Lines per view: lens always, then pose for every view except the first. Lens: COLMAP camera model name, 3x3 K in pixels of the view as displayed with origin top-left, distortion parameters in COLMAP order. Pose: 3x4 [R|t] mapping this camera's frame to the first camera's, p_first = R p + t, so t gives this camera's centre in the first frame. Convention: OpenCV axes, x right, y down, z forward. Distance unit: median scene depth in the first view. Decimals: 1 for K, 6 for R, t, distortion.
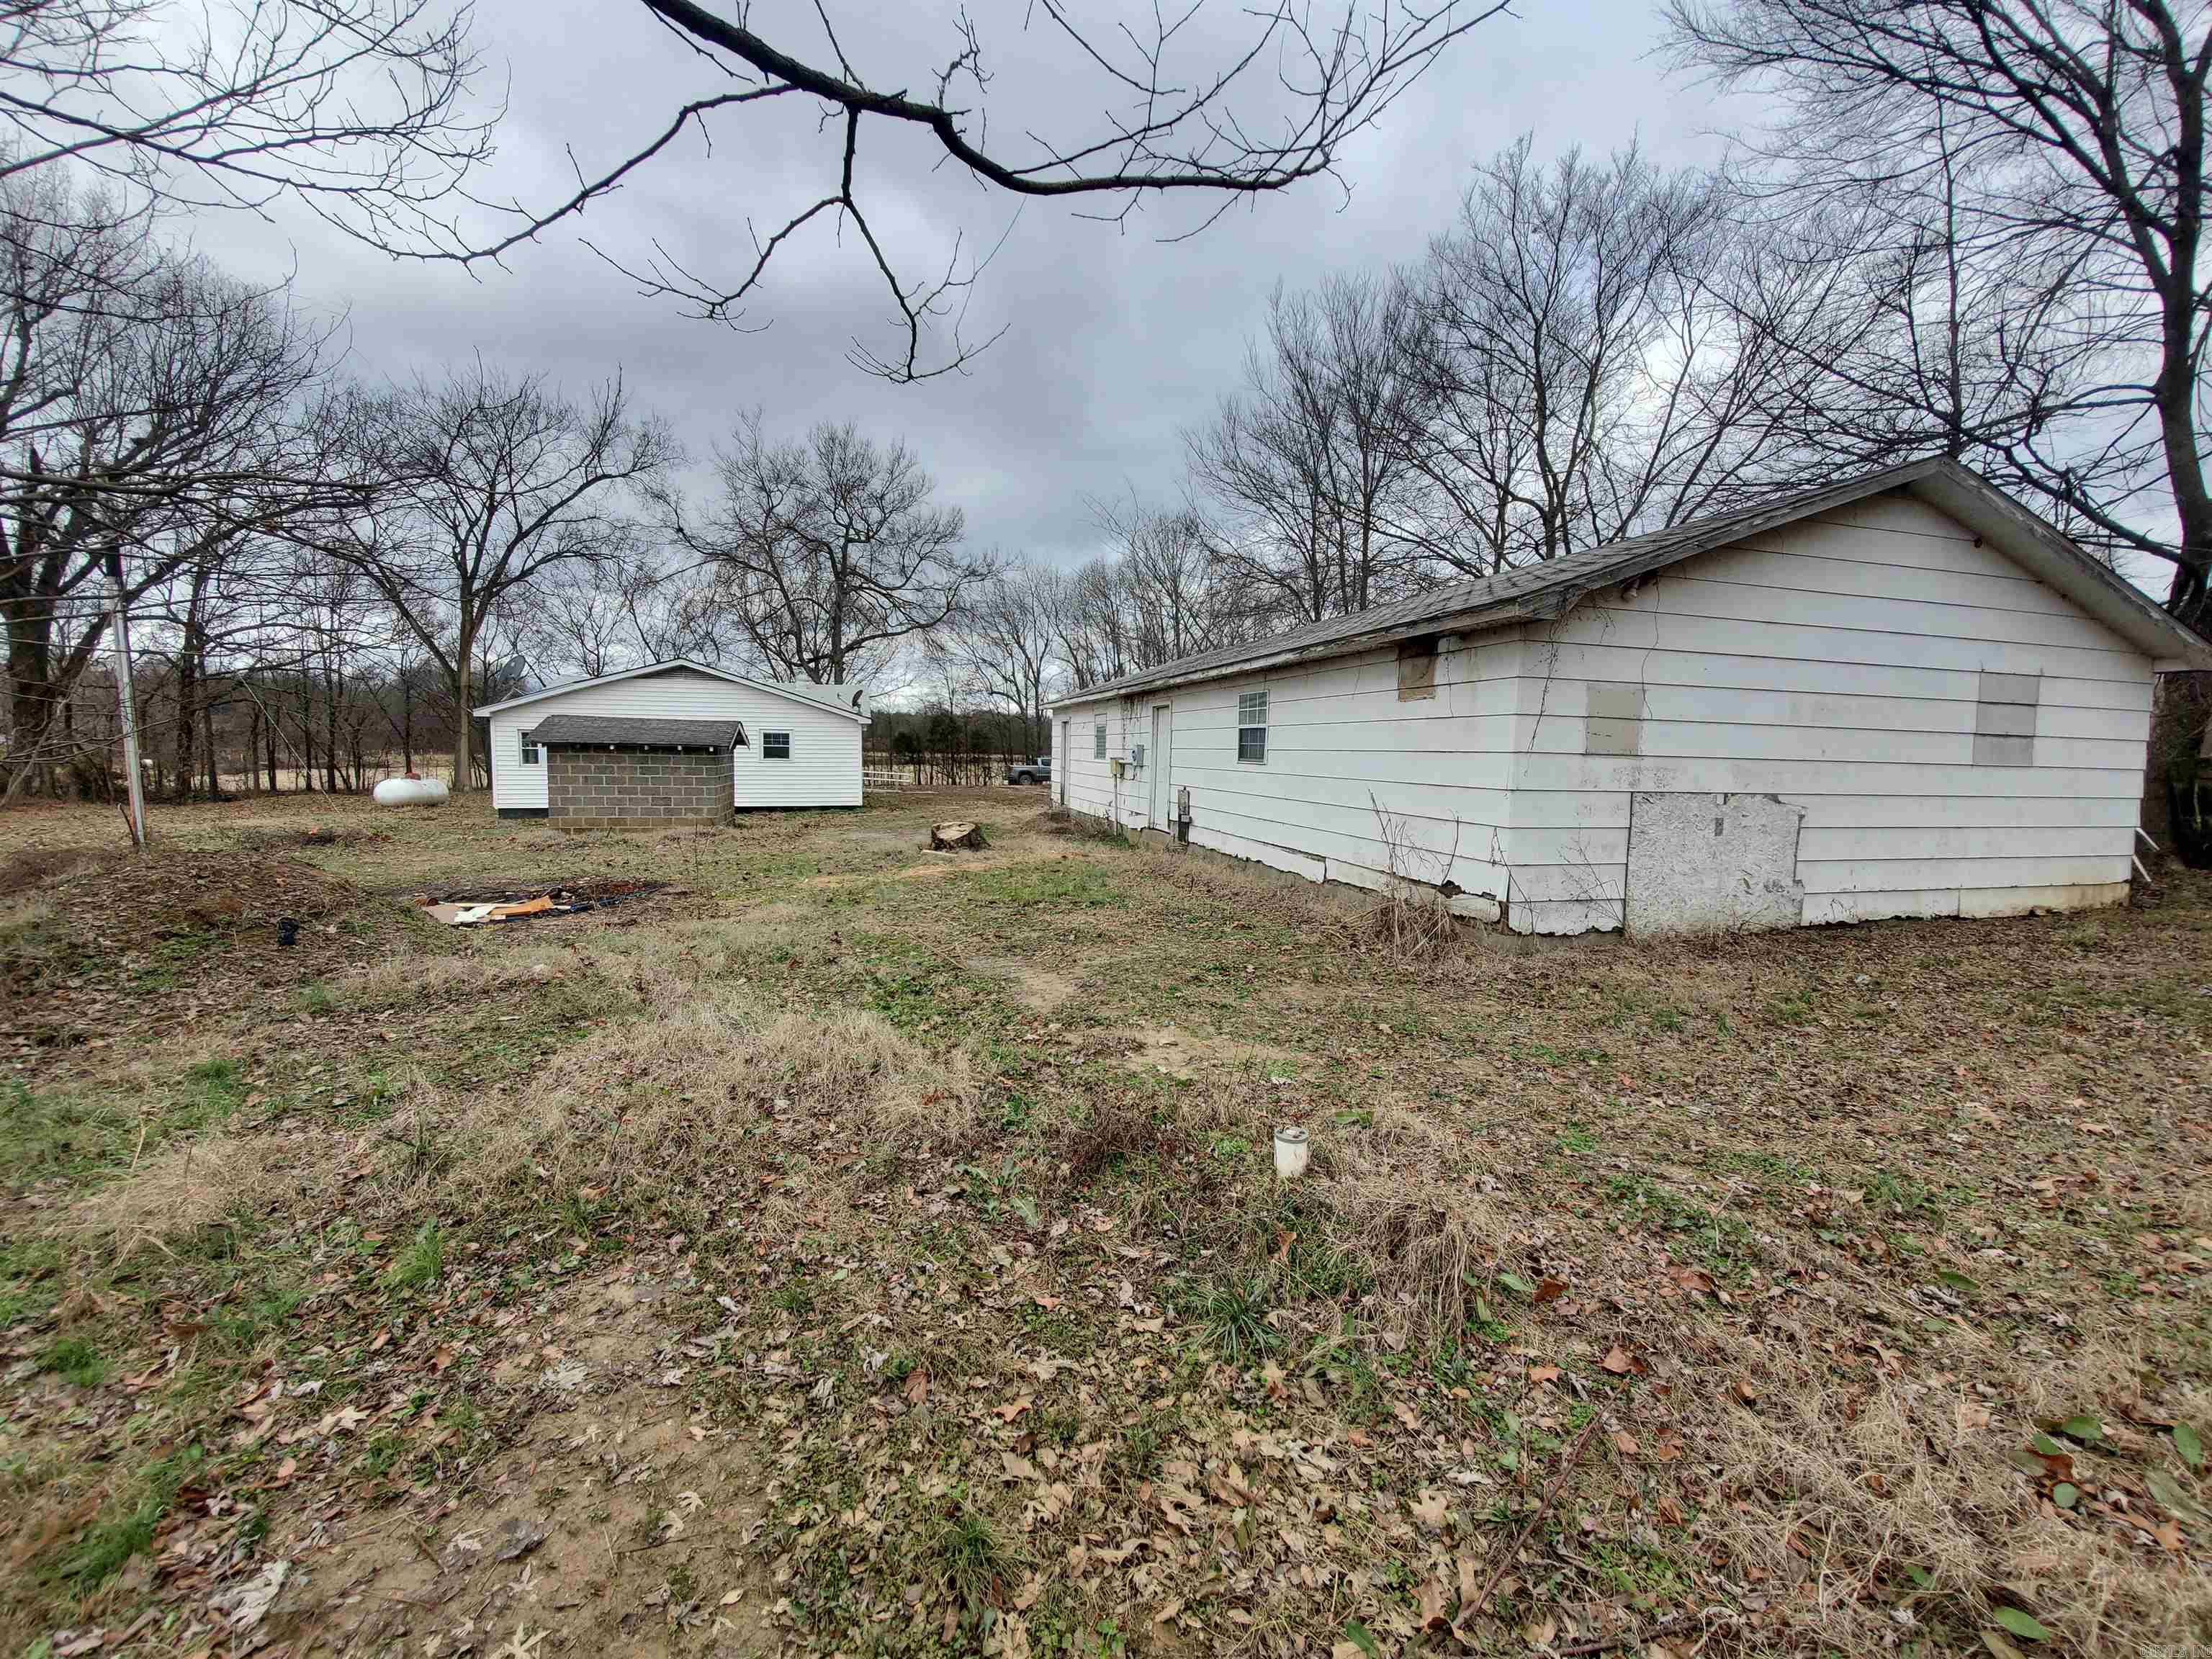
lens RADIAL K [[885.7, 0, 1099.9], [0, 885.7, 825.6], [0, 0, 1]] dist [-0.003325, -0.000644]
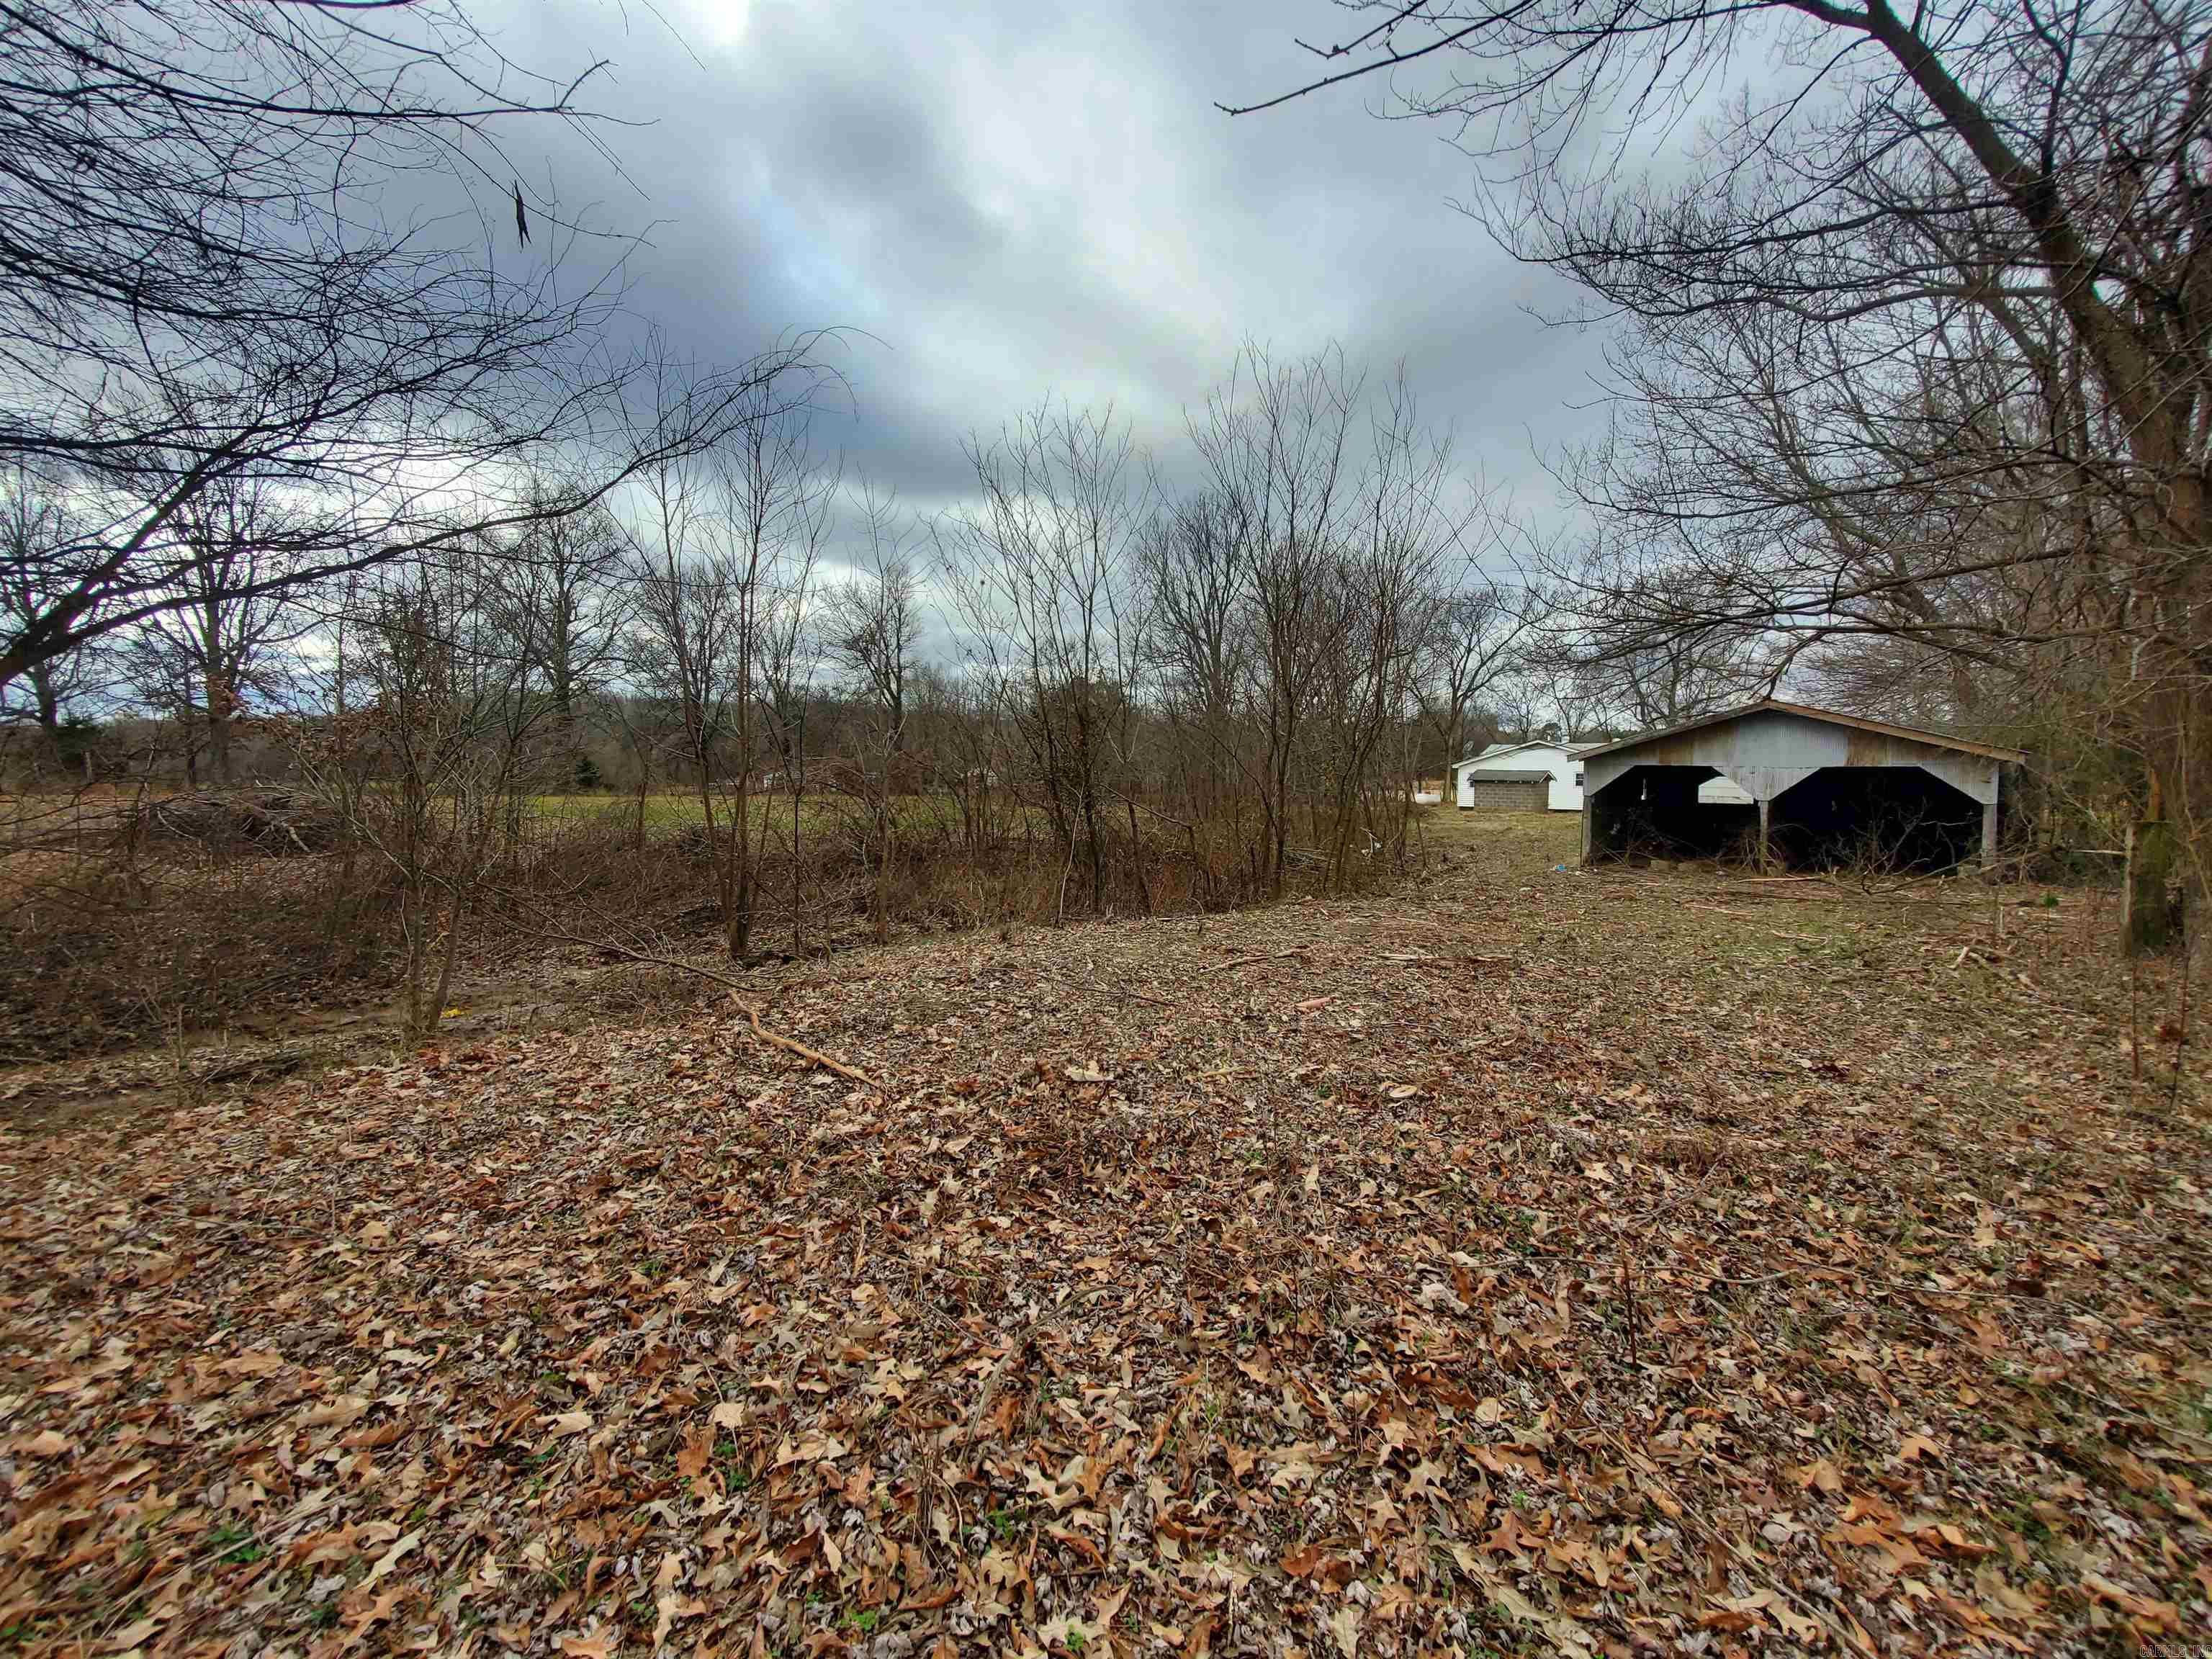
lens RADIAL K [[885.7, 0, 1100.9], [0, 885.7, 825.4], [0, 0, 1]] dist [-0.003325, -0.000644]
pose [[0.541818, 0.038690, -0.839605, 0.490200], [-0.058664, 0.998245, 0.008142, 0.042501], [0.838446, 0.044843, 0.543136, -0.674023]]
